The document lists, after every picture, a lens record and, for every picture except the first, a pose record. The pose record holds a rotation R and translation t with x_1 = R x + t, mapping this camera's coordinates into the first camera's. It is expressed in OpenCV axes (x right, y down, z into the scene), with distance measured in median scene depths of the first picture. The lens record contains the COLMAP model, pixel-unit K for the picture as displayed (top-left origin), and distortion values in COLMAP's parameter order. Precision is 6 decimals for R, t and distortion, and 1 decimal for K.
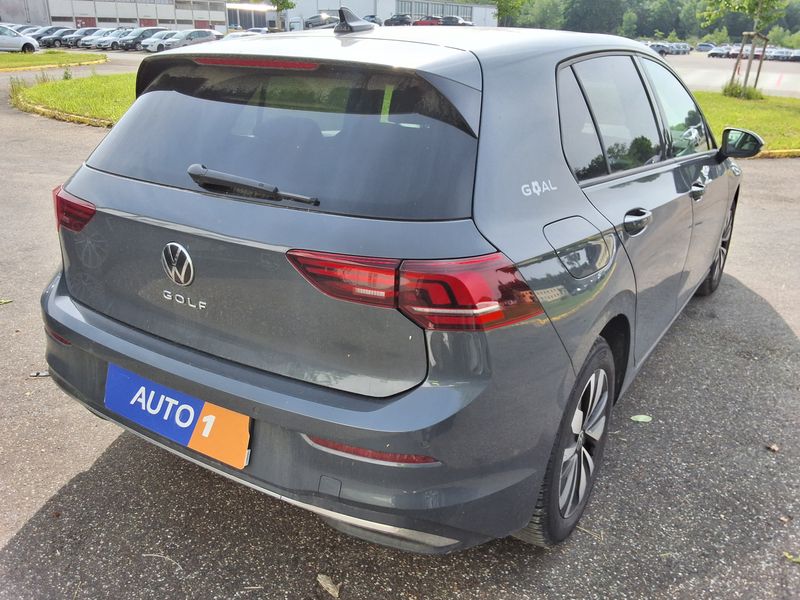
lens RADIAL K [[654.1, 0, 400.0], [0, 654.1, 300.0], [0, 0, 1]] dist [0.101176, -0.177706]
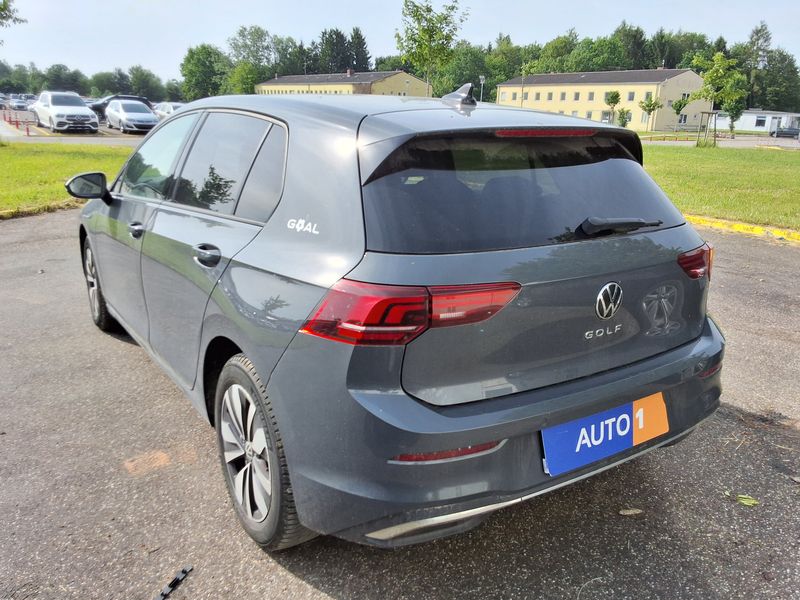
lens RADIAL K [[654.7, 0, 403.6], [0, 654.7, 301.1], [0, 0, 1]] dist [0.103990, -0.154792]
pose [[0.399359, -0.262221, 0.878494, -1.397822], [0.314567, 0.939245, 0.137354, -0.304186], [-0.861139, 0.221492, 0.457582, 0.712377]]
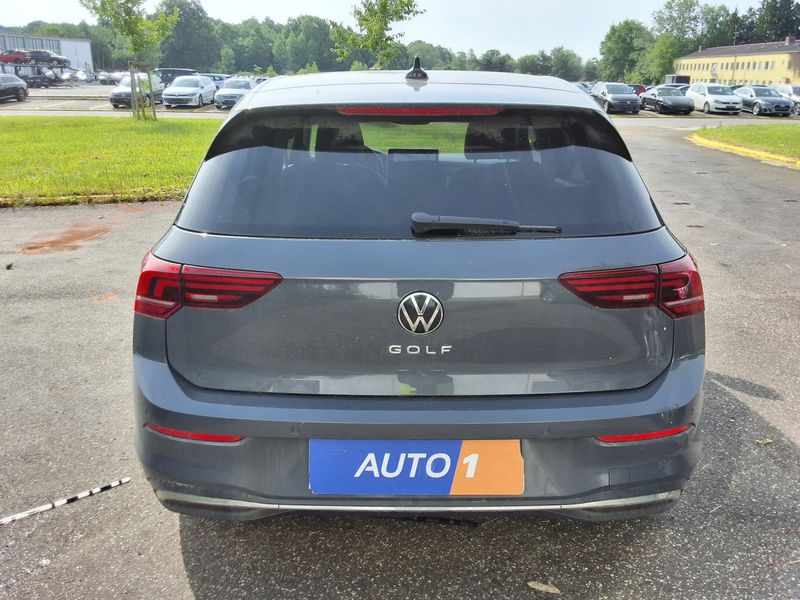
lens RADIAL K [[654.7, 0, 403.6], [0, 654.7, 301.1], [0, 0, 1]] dist [0.103990, -0.154792]
pose [[0.843146, -0.184121, 0.505178, -0.781305], [0.206503, 0.978373, 0.011931, -0.082230], [-0.496449, 0.094262, 0.862933, 0.149512]]
